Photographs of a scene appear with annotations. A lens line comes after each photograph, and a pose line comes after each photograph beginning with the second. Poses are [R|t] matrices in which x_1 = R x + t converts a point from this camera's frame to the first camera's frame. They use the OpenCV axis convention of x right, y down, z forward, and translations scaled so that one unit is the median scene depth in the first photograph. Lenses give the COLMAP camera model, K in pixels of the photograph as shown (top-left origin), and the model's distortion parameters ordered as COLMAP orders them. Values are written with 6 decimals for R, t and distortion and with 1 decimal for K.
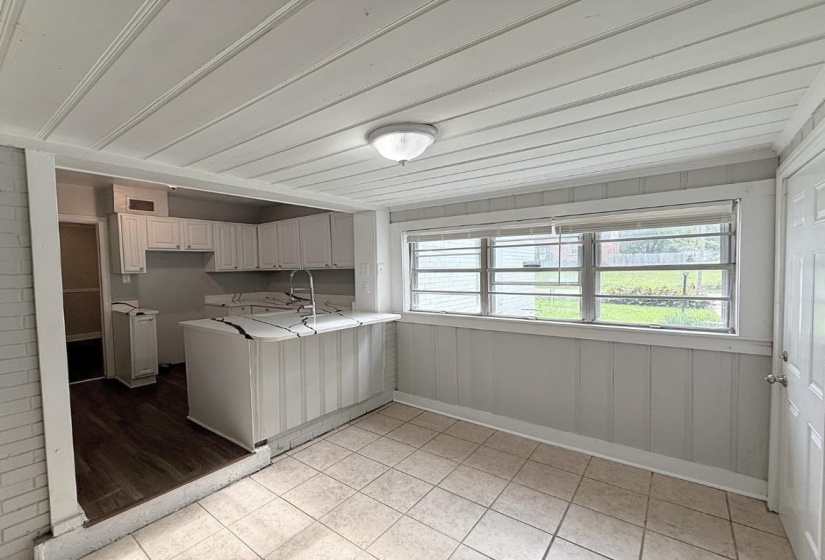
lens RADIAL K [[366.6, 0, 416.7], [0, 366.6, 284.3], [0, 0, 1]] dist [-0.000816, -0.000093]
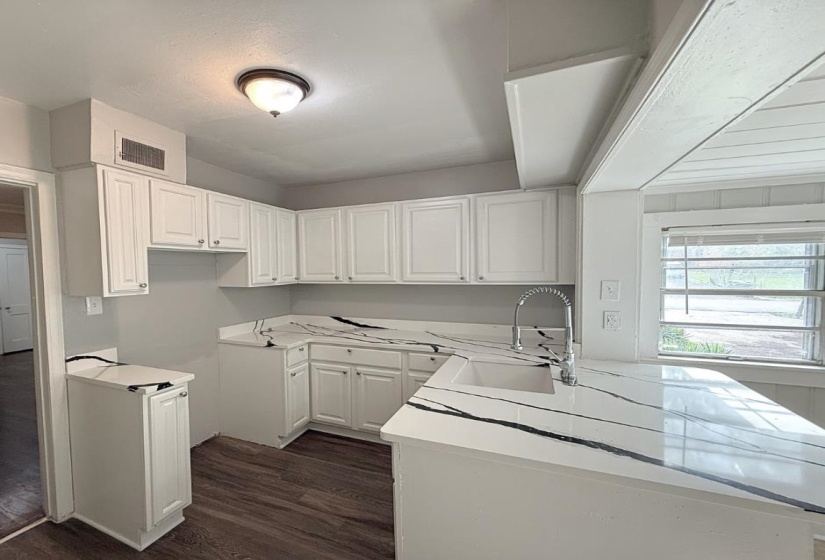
lens RADIAL K [[355.7, 0, 389.1], [0, 355.7, 288.6], [0, 0, 1]] dist [0.002278, 0.000205]
pose [[0.969332, -0.004296, 0.245717, -0.545847], [0.003205, 0.999983, 0.004842, -0.040134], [-0.245734, -0.003906, 0.969329, 0.459133]]
